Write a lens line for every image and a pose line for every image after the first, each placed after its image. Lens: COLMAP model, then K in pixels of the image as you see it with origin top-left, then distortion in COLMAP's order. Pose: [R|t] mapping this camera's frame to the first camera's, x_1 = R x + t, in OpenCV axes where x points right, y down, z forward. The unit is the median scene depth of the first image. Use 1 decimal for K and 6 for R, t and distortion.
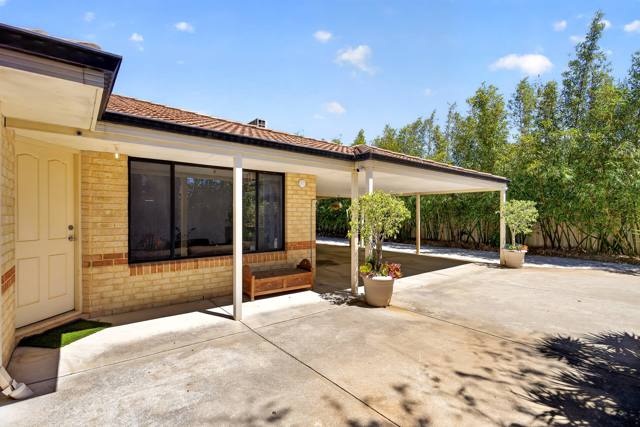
lens RADIAL K [[301.7, 0, 320.5], [0, 301.7, 217.4], [0, 0, 1]] dist [-0.004125, -0.000249]
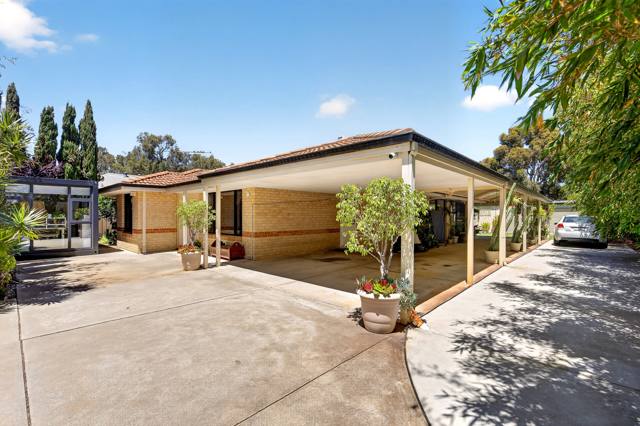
lens RADIAL K [[288.3, 0, 320.4], [0, 288.3, 212.0], [0, 0, 1]] dist [-0.000032, -0.000859]
pose [[0.136776, -0.013359, -0.990512, 2.368507], [-0.003882, 0.999894, -0.014022, -0.004540], [0.990594, 0.005763, 0.136710, 1.905705]]
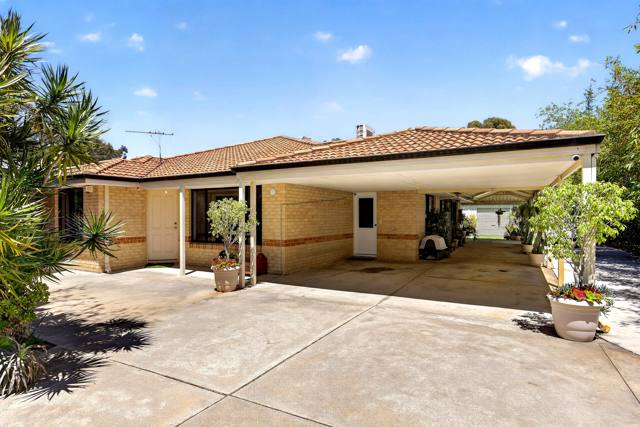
lens RADIAL K [[353.9, 0, 320.1], [0, 353.9, 215.5], [0, 0, 1]] dist [0.001186, 0.000271]
pose [[0.374705, -0.004320, -0.927134, 2.185398], [0.001974, 0.999991, -0.003862, -0.018615], [0.927142, -0.000383, 0.374710, 1.046543]]
